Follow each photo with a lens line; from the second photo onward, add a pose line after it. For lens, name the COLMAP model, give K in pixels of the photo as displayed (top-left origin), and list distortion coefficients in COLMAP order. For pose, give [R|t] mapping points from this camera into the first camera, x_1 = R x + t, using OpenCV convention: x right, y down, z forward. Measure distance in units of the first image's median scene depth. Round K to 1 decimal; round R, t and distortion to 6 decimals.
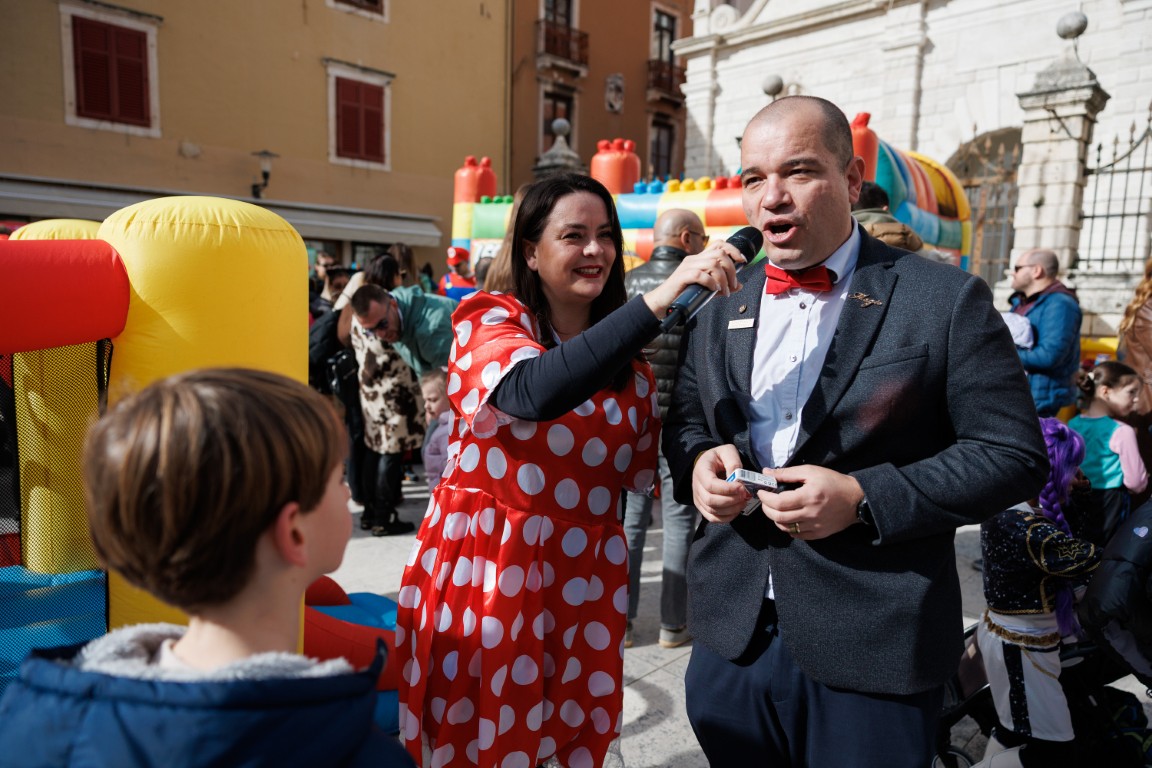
lens RADIAL K [[772.0, 0, 577.0], [0, 772.0, 383.3], [0, 0, 1]] dist [0.011480, 0.005586]
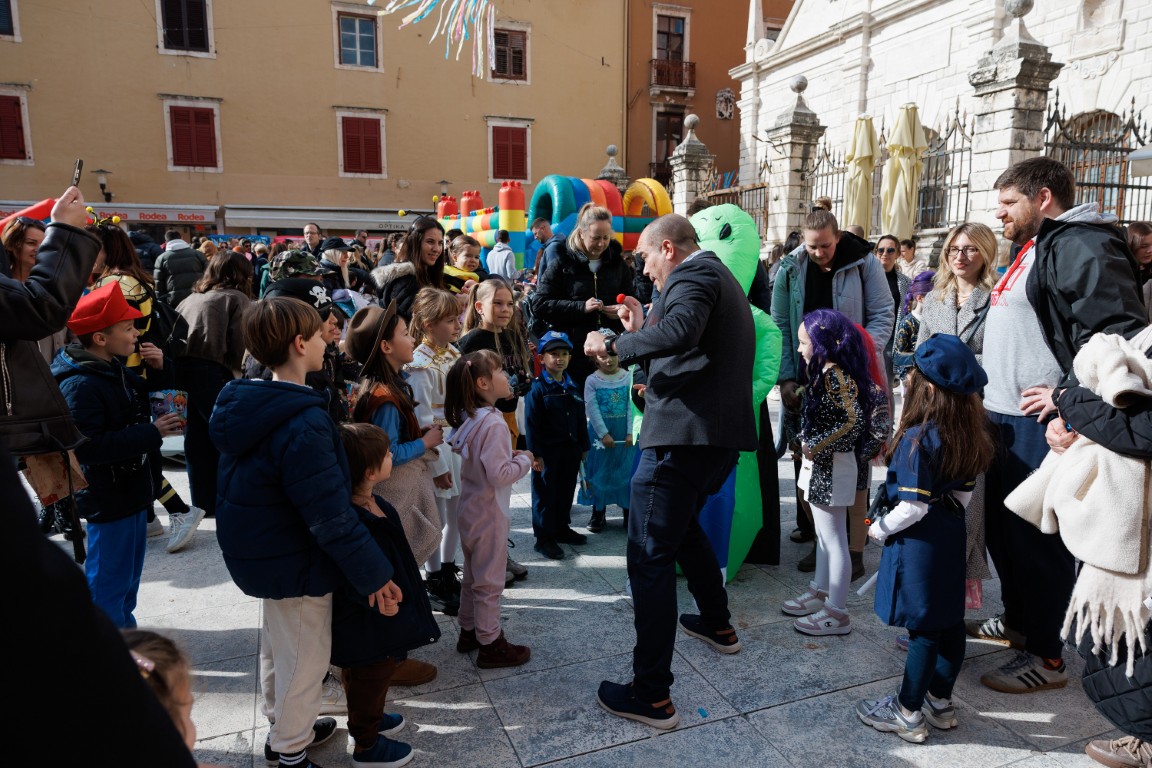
lens RADIAL K [[772.0, 0, 576.9], [0, 772.0, 384.2], [0, 0, 1]] dist [0.011480, 0.005586]
pose [[0.908129, 0.042192, -0.416559, 0.480506], [-0.029611, 0.998890, 0.036620, 0.053966], [0.417642, -0.020921, 0.908371, -0.327154]]
